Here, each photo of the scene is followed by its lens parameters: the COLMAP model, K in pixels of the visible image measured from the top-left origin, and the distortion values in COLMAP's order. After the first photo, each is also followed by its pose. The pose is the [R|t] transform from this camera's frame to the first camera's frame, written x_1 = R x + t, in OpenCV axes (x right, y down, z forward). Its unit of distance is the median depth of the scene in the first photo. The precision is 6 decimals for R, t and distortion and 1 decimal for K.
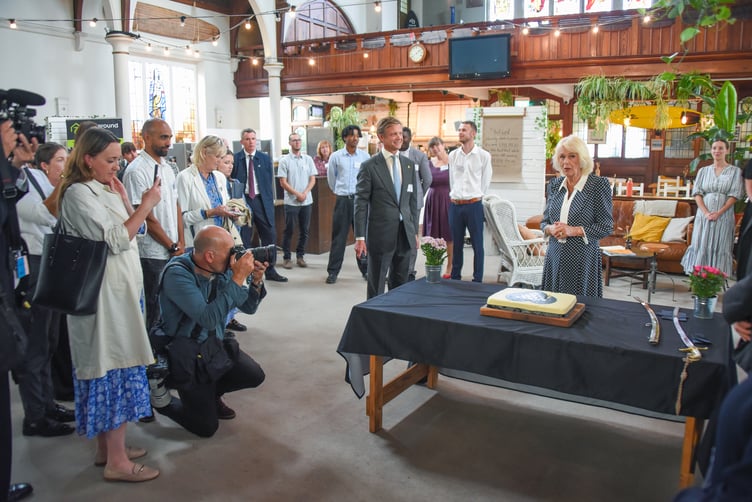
lens RADIAL K [[695.5, 0, 376.0], [0, 695.5, 251.0], [0, 0, 1]] dist [-0.007694, -0.010688]
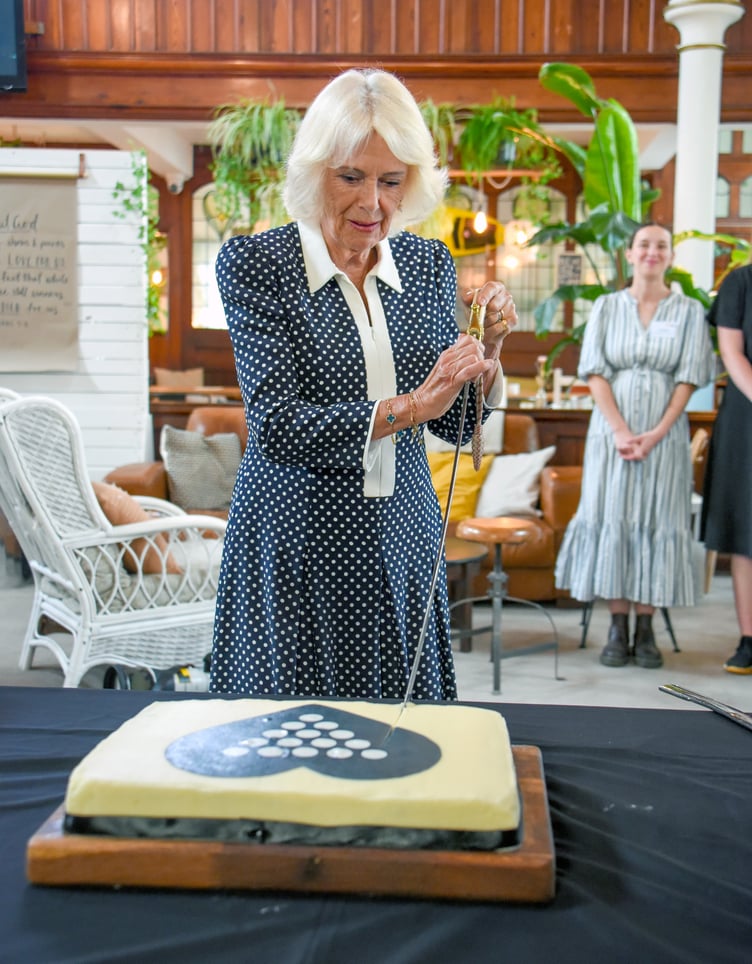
lens RADIAL K [[1196.8, 0, 376.0], [0, 1196.8, 482.0], [0, 0, 1]] dist [0.067165, -0.013345]
pose [[0.876042, -0.015195, 0.481996, 0.055074], [0.062149, 0.994726, -0.081598, 0.015142], [-0.478214, 0.101439, 0.872366, 0.457162]]
